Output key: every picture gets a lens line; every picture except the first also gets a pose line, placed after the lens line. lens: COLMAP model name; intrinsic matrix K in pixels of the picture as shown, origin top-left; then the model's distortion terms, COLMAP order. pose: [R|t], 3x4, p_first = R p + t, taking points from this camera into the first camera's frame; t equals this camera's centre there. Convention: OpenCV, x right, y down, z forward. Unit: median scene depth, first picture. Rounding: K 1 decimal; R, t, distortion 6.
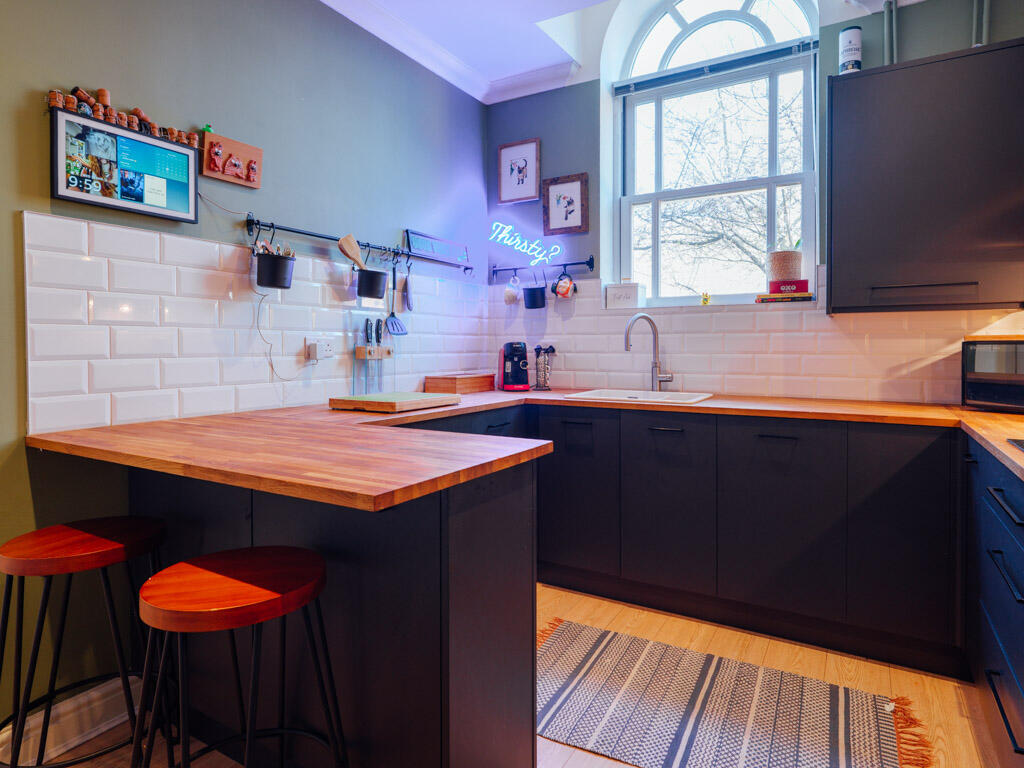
lens RADIAL K [[573.8, 0, 508.3], [0, 573.8, 352.4], [0, 0, 1]] dist [0.003127, -0.001170]
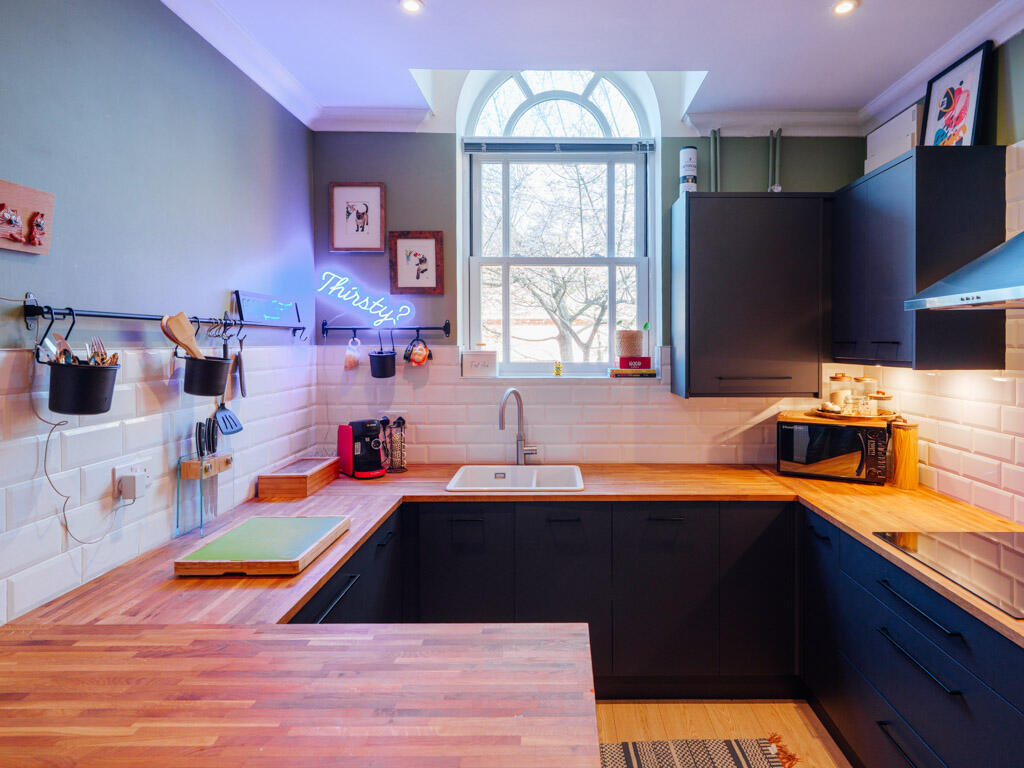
lens RADIAL K [[571.7, 0, 550.3], [0, 571.7, 350.7], [0, 0, 1]] dist [0.002335, -0.002065]
pose [[0.860248, -0.004405, 0.509857, -0.193857], [0.005910, 0.999982, -0.001332, -0.122404], [-0.509841, 0.004159, 0.860258, 0.119828]]
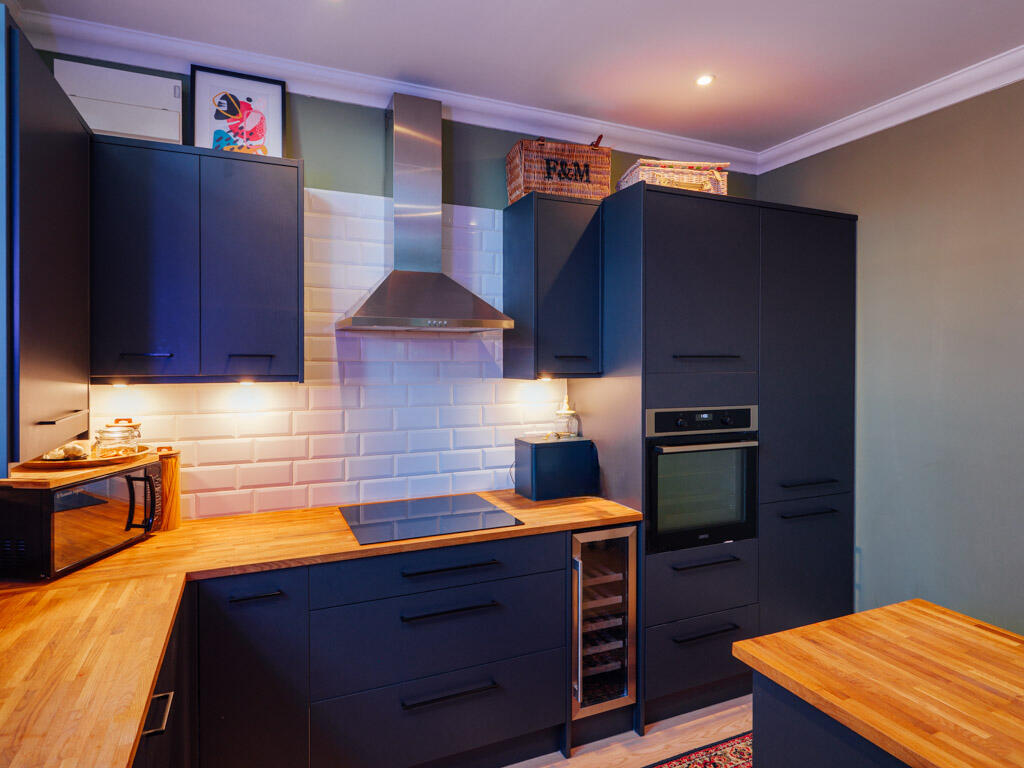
lens RADIAL K [[568.1, 0, 492.5], [0, 568.1, 364.9], [0, 0, 1]] dist [0.002102, -0.000385]
pose [[-0.803913, -0.003851, 0.594735, -0.063798], [0.009194, 0.999779, 0.018901, -0.130079], [-0.594676, 0.020663, -0.803700, 0.863830]]
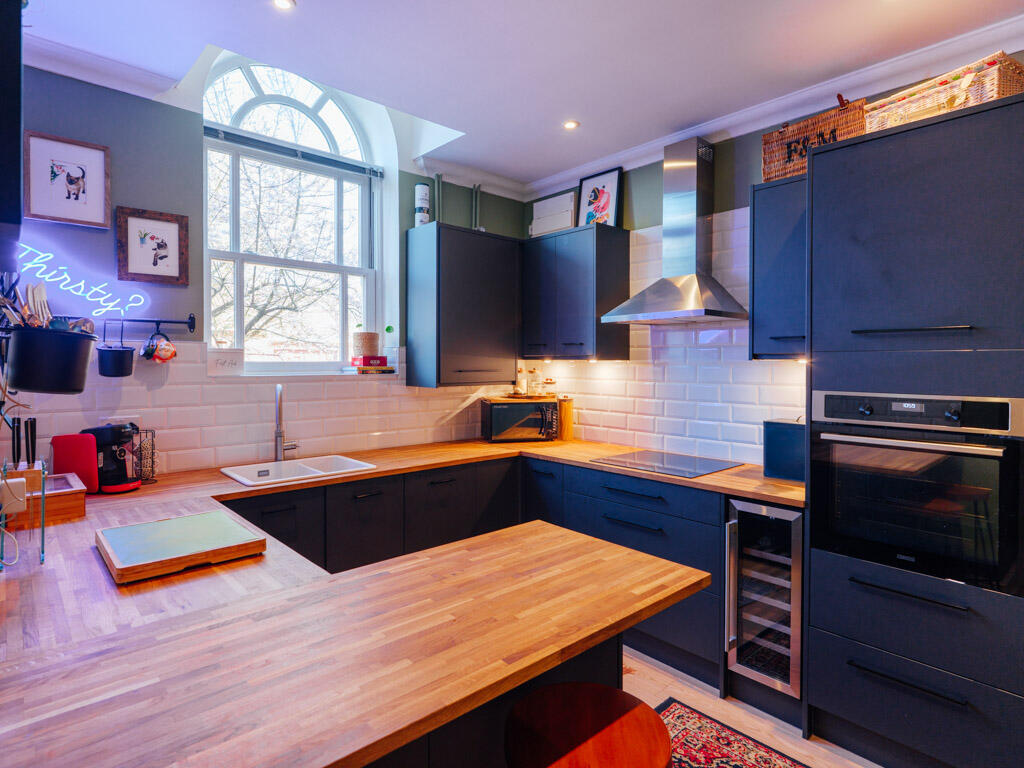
lens RADIAL K [[555.3, 0, 513.9], [0, 555.3, 364.6], [0, 0, 1]] dist [0.000690, -0.001480]
pose [[0.303990, -0.002706, 0.952671, -0.524445], [0.010345, 0.999946, -0.000460, -0.091764], [-0.952619, 0.009995, 0.304002, 0.302051]]
